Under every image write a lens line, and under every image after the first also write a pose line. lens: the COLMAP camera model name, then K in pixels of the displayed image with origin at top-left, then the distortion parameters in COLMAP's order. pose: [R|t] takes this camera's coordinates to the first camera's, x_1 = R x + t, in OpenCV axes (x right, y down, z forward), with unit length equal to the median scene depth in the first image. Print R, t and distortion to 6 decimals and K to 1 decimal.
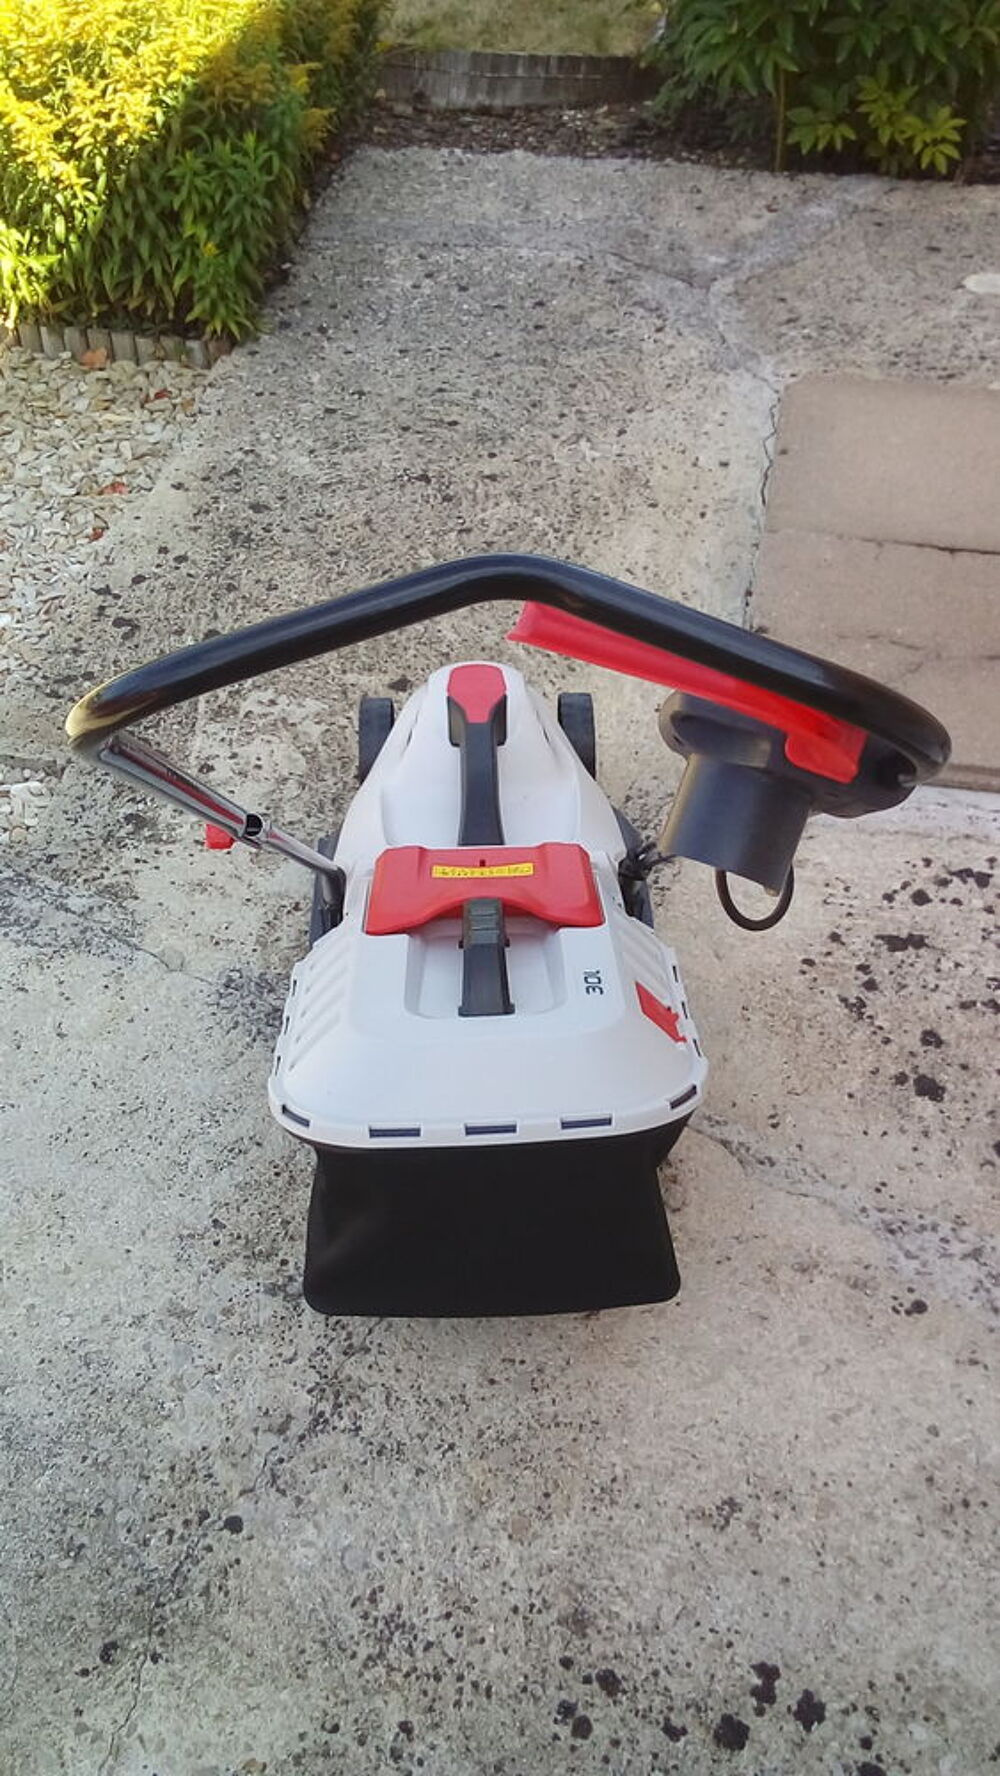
lens RADIAL K [[1615.9, 0, 533.6], [0, 1615.9, 882.9], [0, 0, 1]] dist [0.109222, -0.197836]
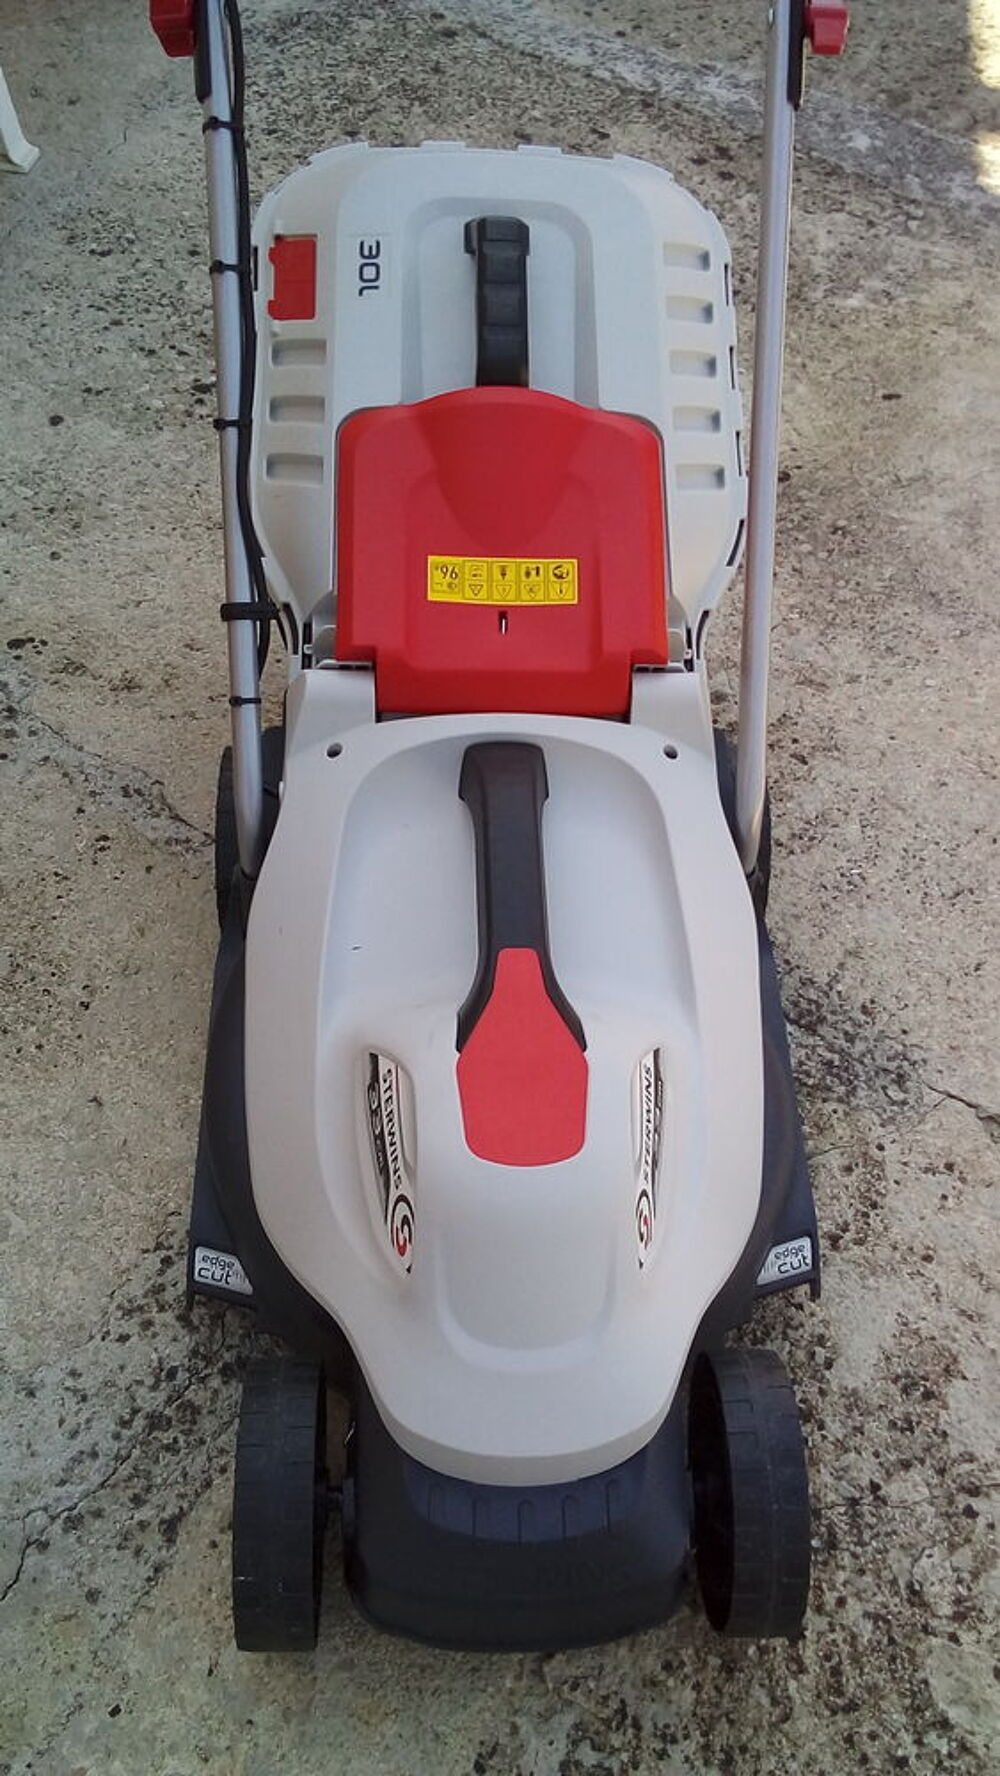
lens RADIAL K [[1637.3, 0, 511.6], [0, 1637.3, 888.5], [0, 0, 1]] dist [0.110952, -0.205538]
pose [[-0.999092, -0.032829, -0.027165, -0.023932], [-0.026308, -0.026261, 0.999309, -0.733479], [-0.033520, 0.999116, 0.025374, 1.184203]]
